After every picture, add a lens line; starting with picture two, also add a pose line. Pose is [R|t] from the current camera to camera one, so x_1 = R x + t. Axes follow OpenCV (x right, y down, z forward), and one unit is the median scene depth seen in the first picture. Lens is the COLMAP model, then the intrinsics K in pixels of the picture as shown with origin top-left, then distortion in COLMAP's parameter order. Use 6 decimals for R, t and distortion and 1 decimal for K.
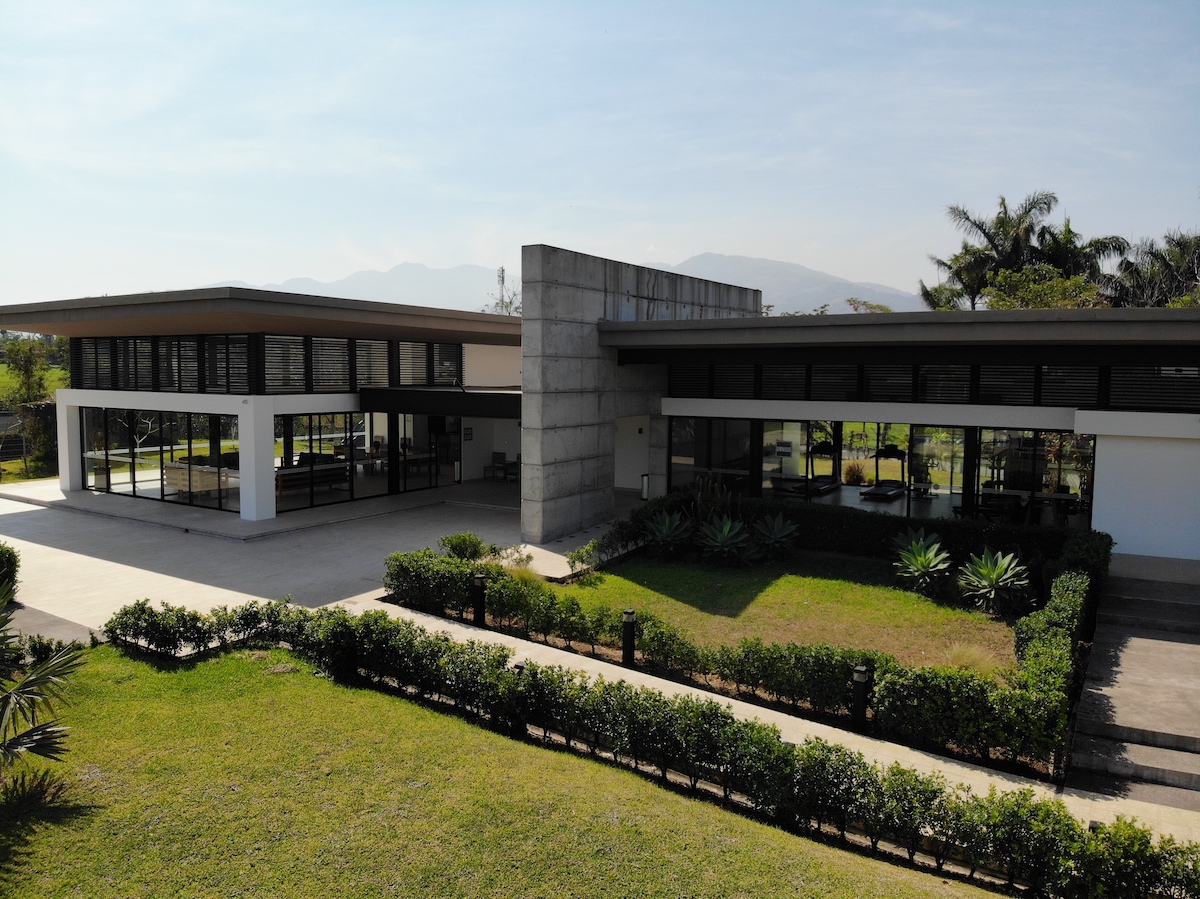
lens RADIAL K [[901.8, 0, 600.0], [0, 901.8, 449.5], [0, 0, 1]] dist [0.129870, -0.320471]
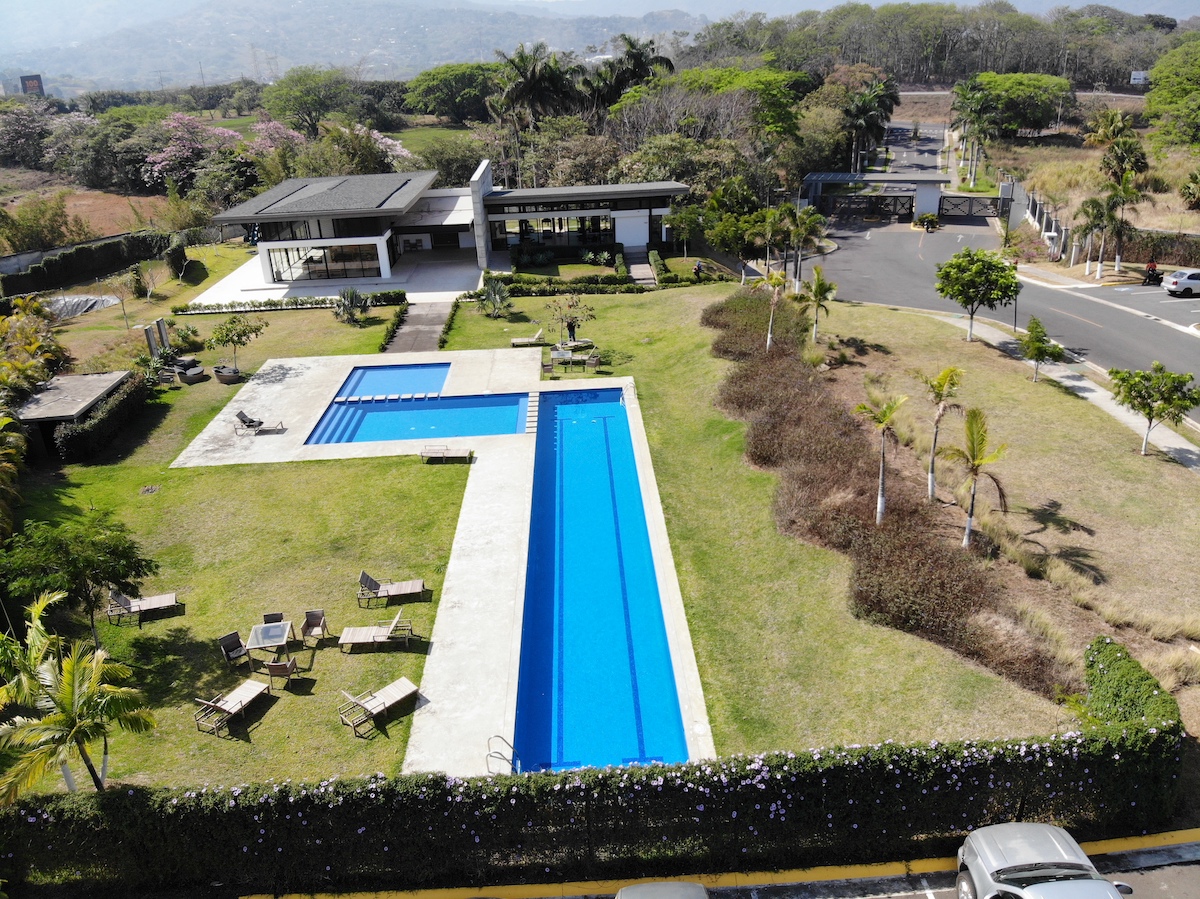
lens RADIAL K [[901.8, 0, 600.0], [0, 901.8, 449.5], [0, 0, 1]] dist [0.129870, -0.320471]
pose [[0.829046, -0.276270, 0.486166, -1.685722], [0.100326, 0.928807, 0.356723, -0.482077], [-0.550106, -0.246965, 0.797741, -2.330601]]
